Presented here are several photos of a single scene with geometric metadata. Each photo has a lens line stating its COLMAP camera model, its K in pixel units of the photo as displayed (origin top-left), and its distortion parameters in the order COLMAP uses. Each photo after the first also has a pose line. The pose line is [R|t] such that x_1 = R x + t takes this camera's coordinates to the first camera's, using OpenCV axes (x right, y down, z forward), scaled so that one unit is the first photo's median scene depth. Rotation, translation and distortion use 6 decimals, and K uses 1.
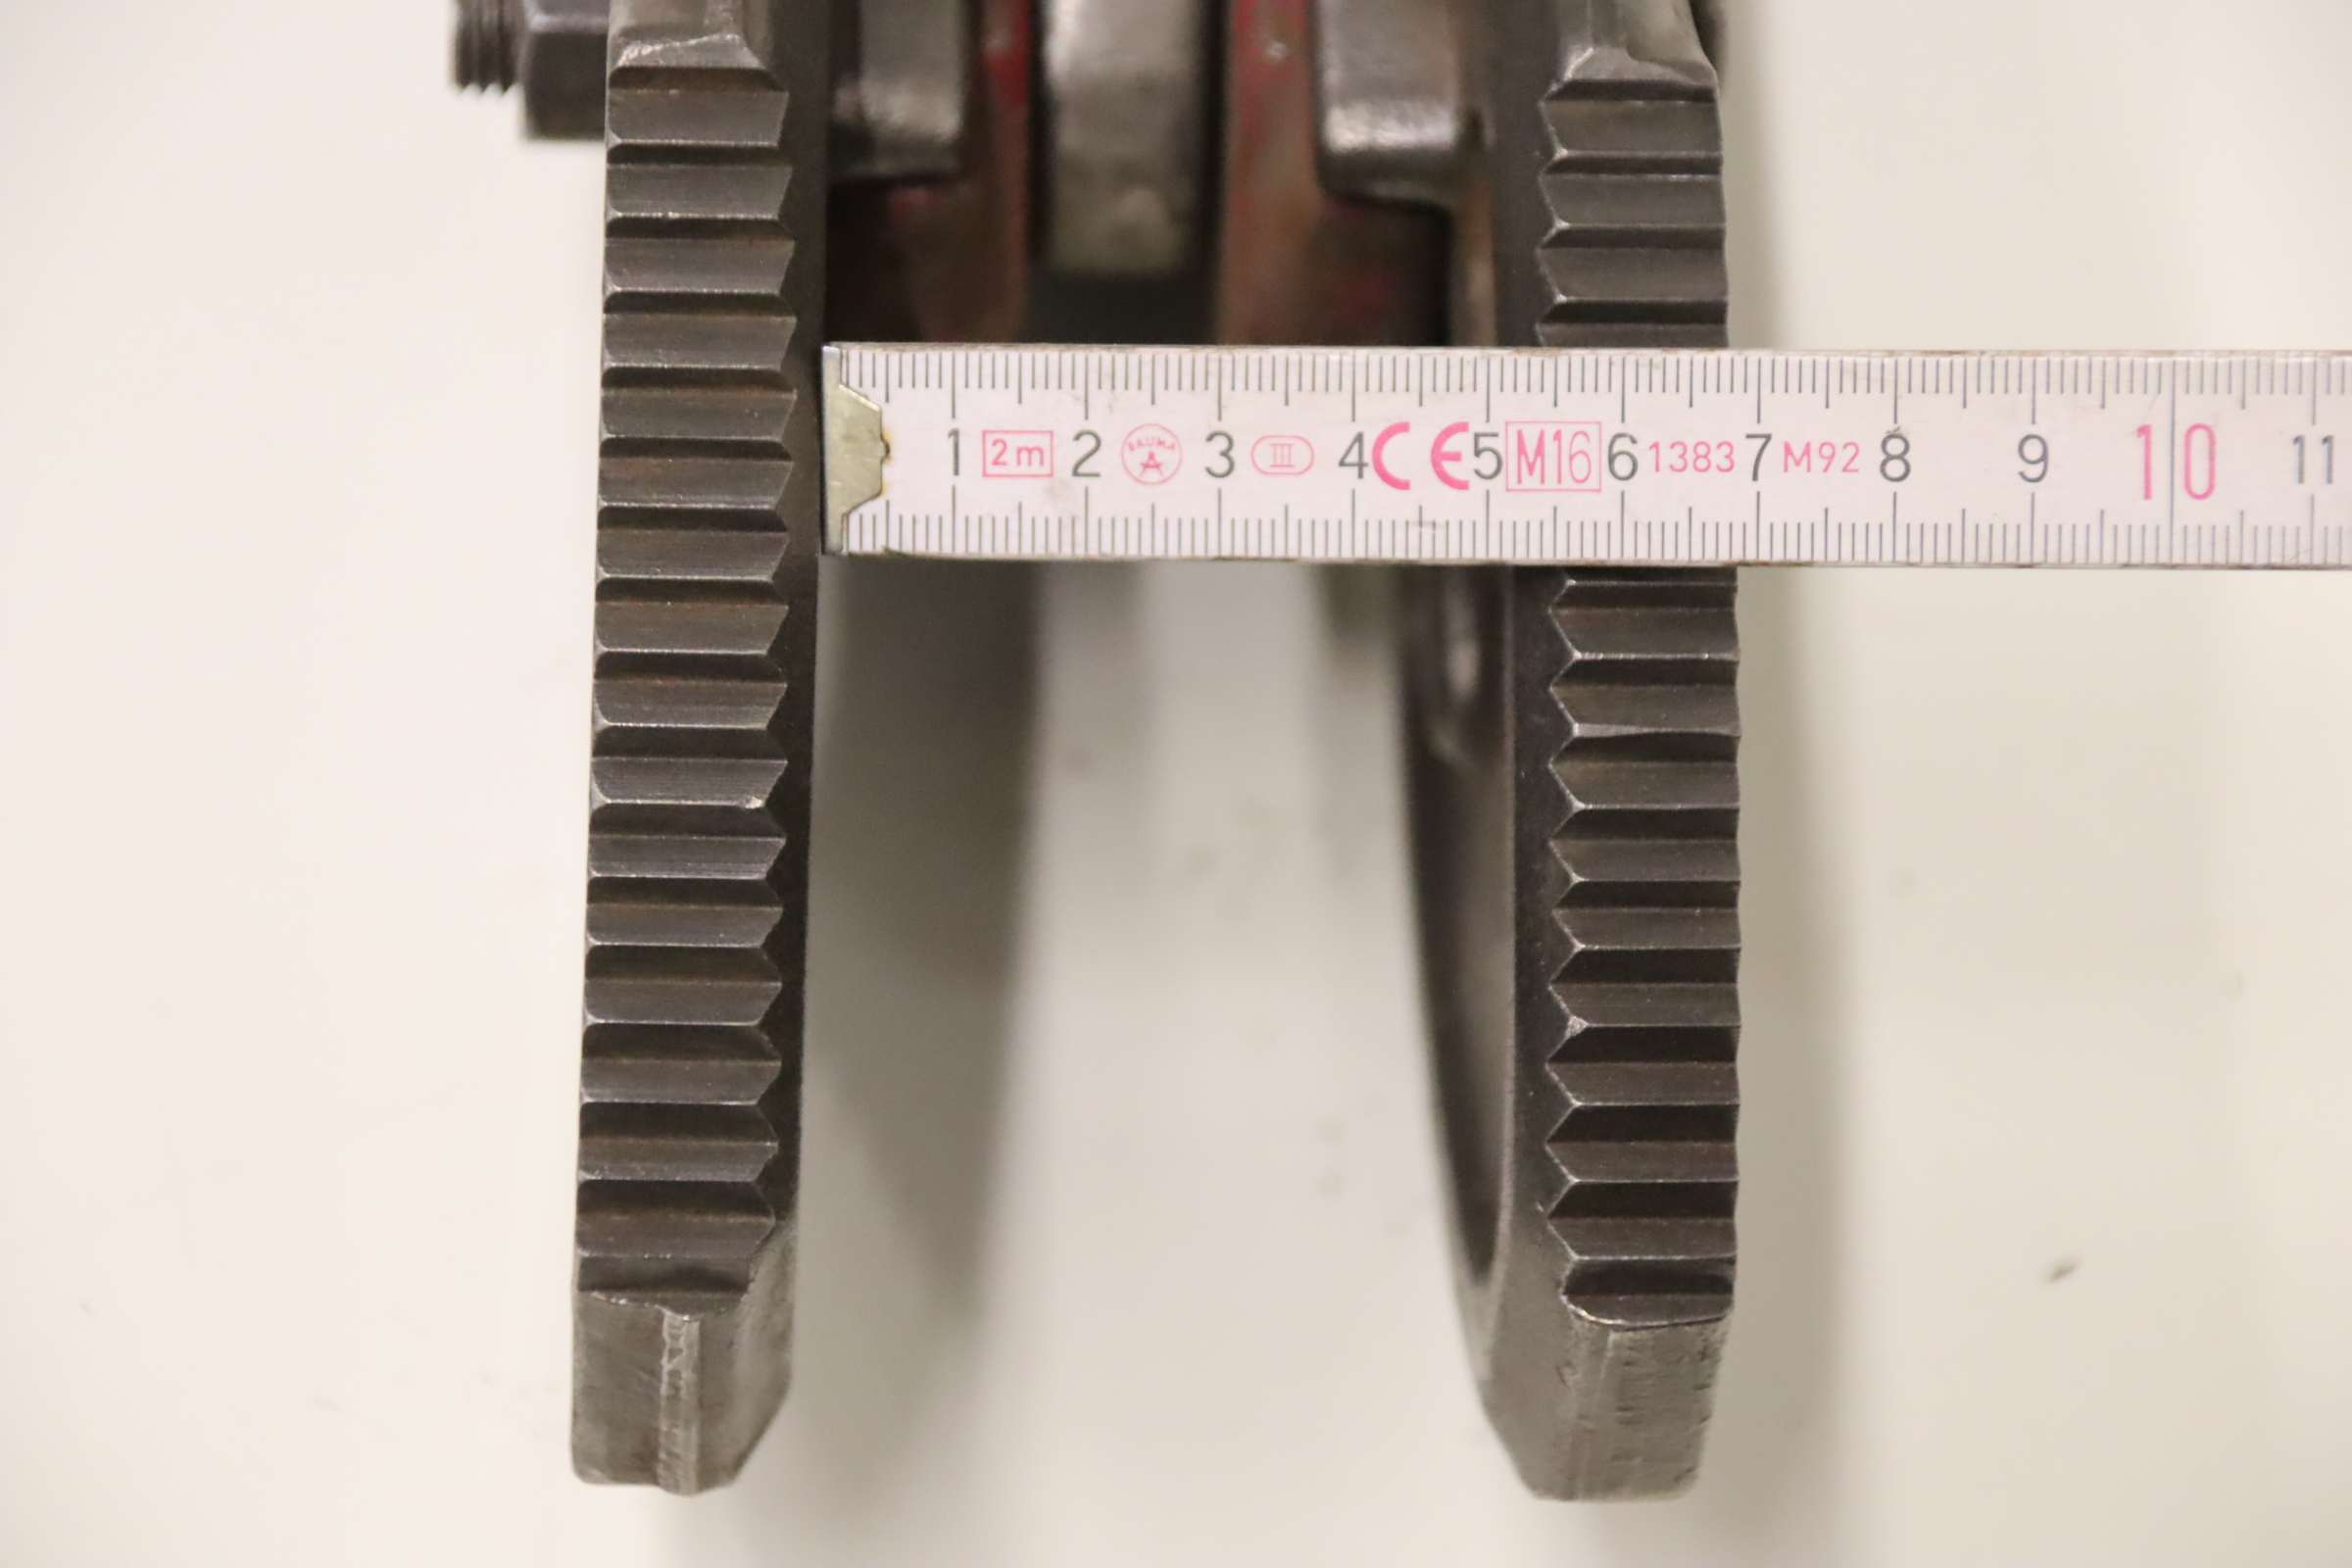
lens RADIAL K [[10870.0, 0, 1105.3], [0, 10870.0, 785.2], [0, 0, 1]] dist [0.926946, 0.000000]
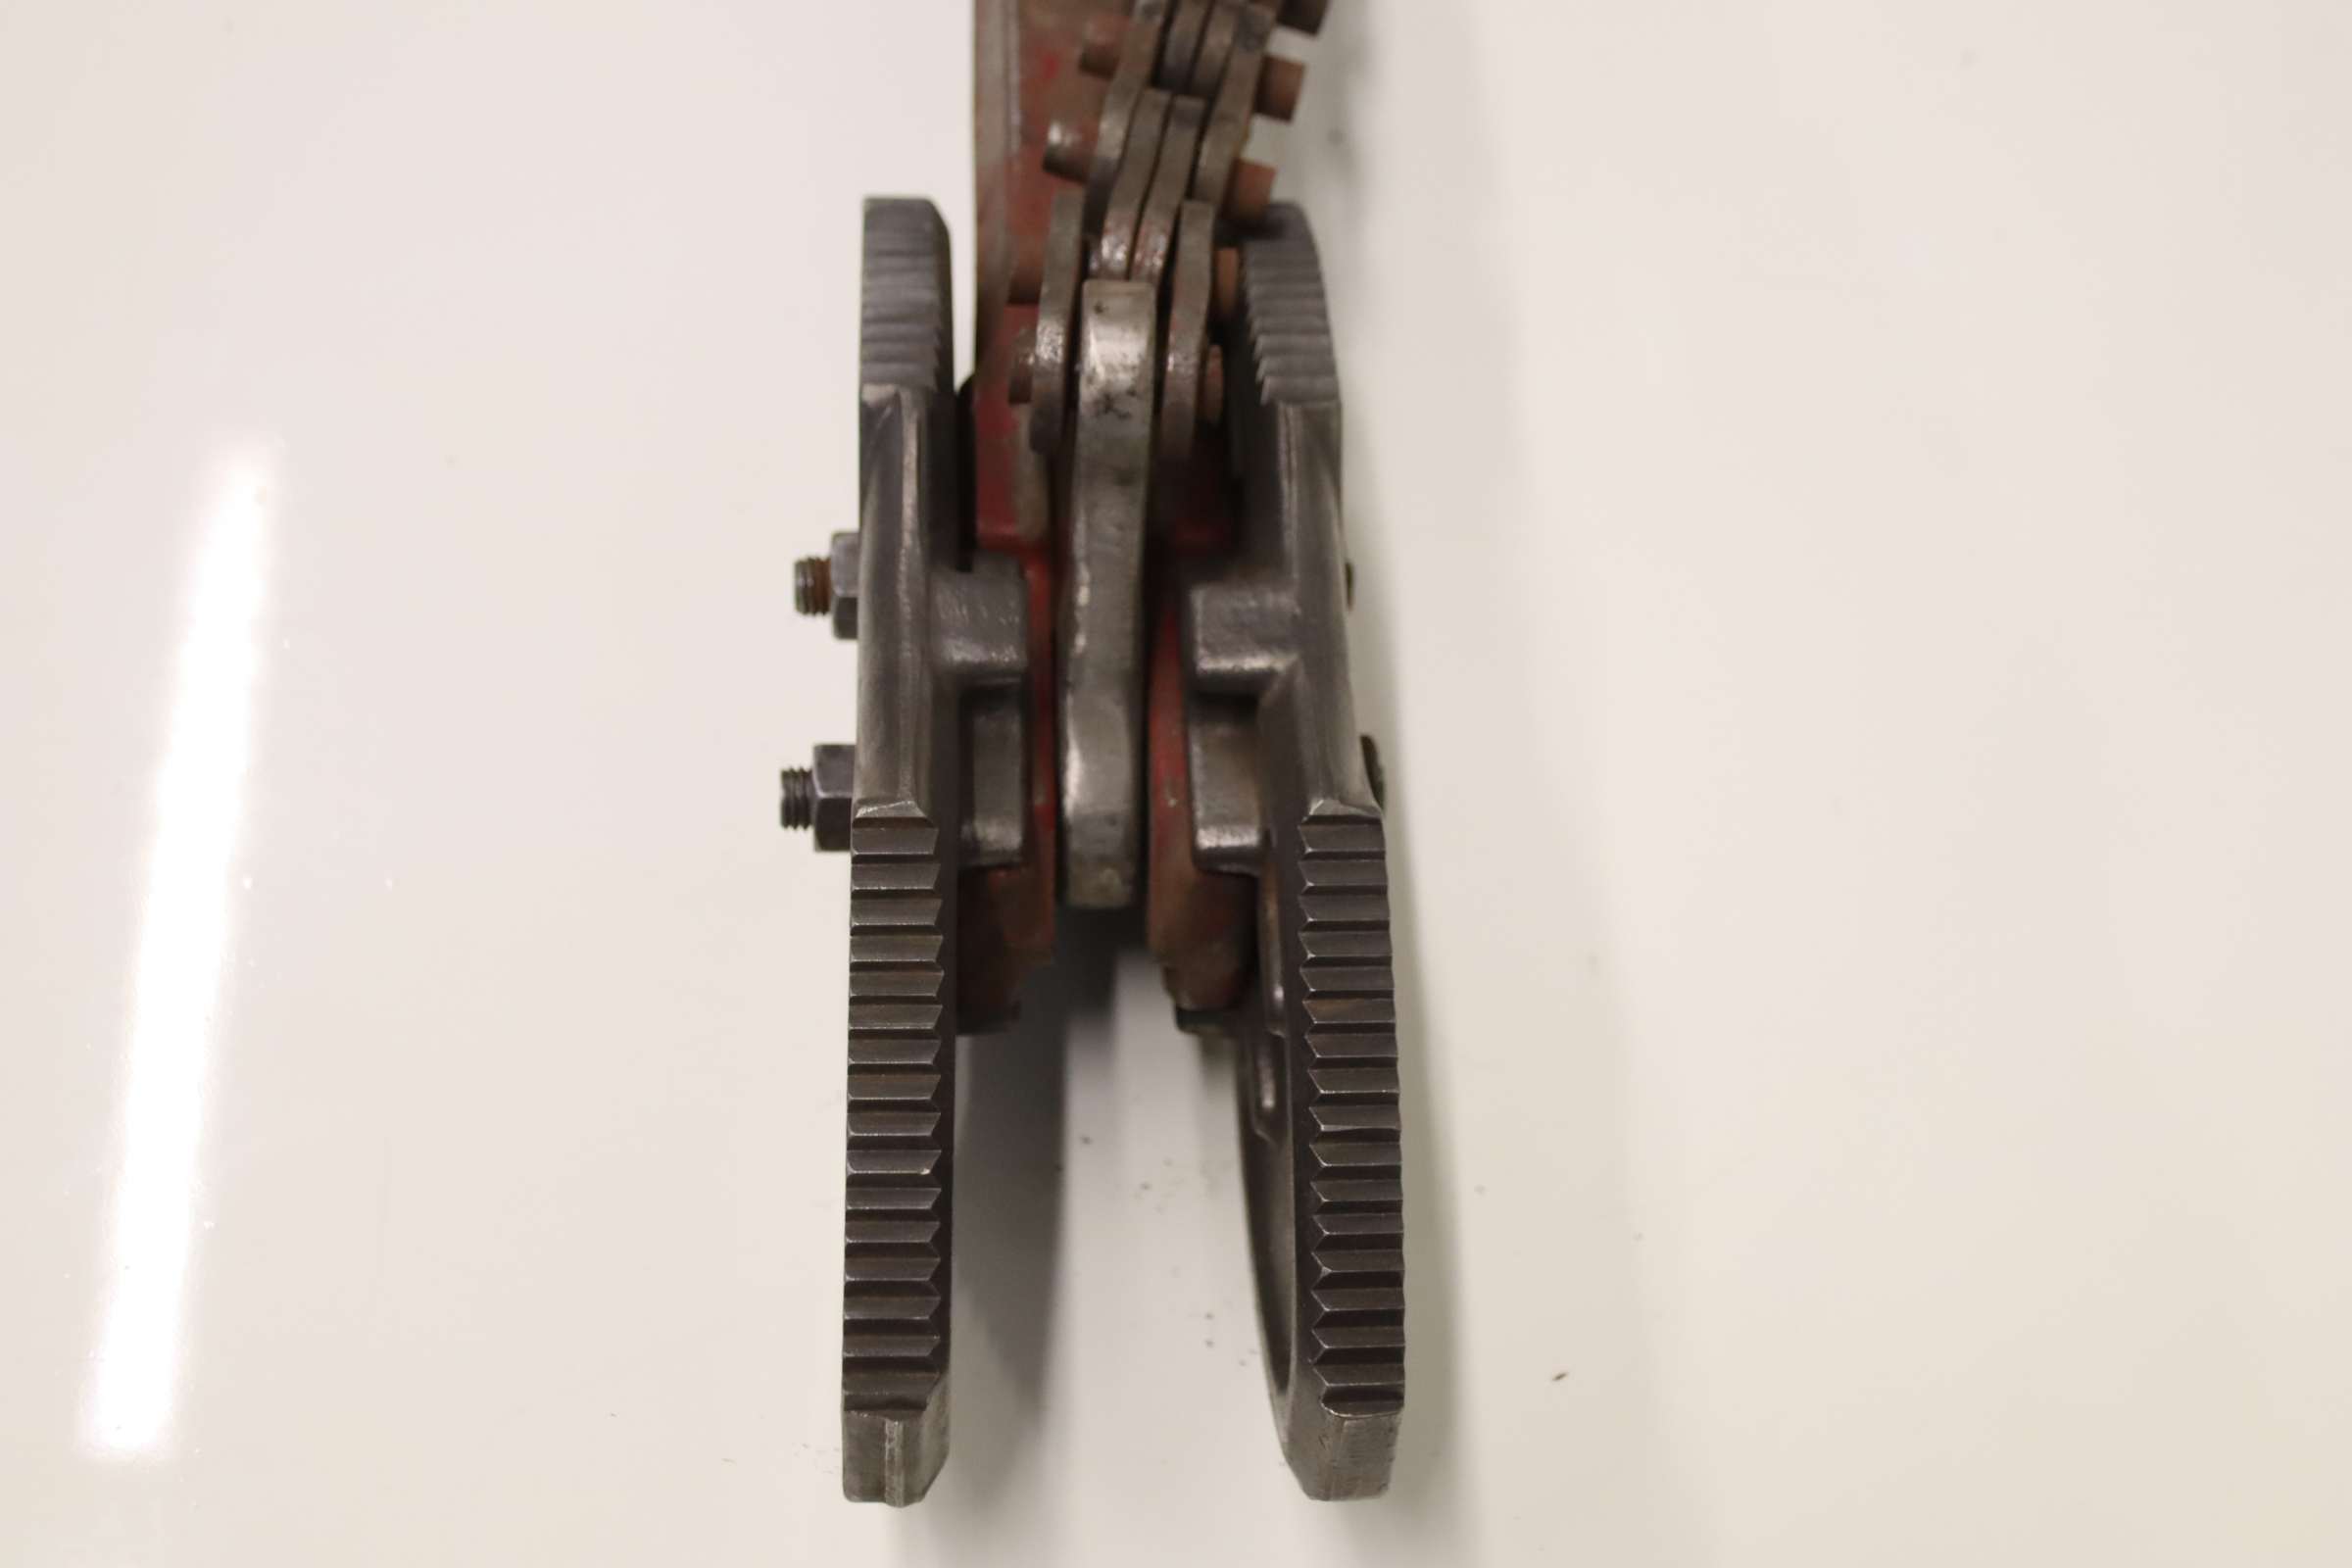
lens RADIAL K [[4501.8, 0, 1177.7], [0, 4501.8, 782.3], [0, 0, 1]] dist [0.354701, 0.000000]
pose [[0.999783, -0.017527, 0.011254, 0.007097], [0.018155, 0.998126, -0.058443, -0.020817], [-0.010209, 0.058634, 0.998227, 0.138214]]
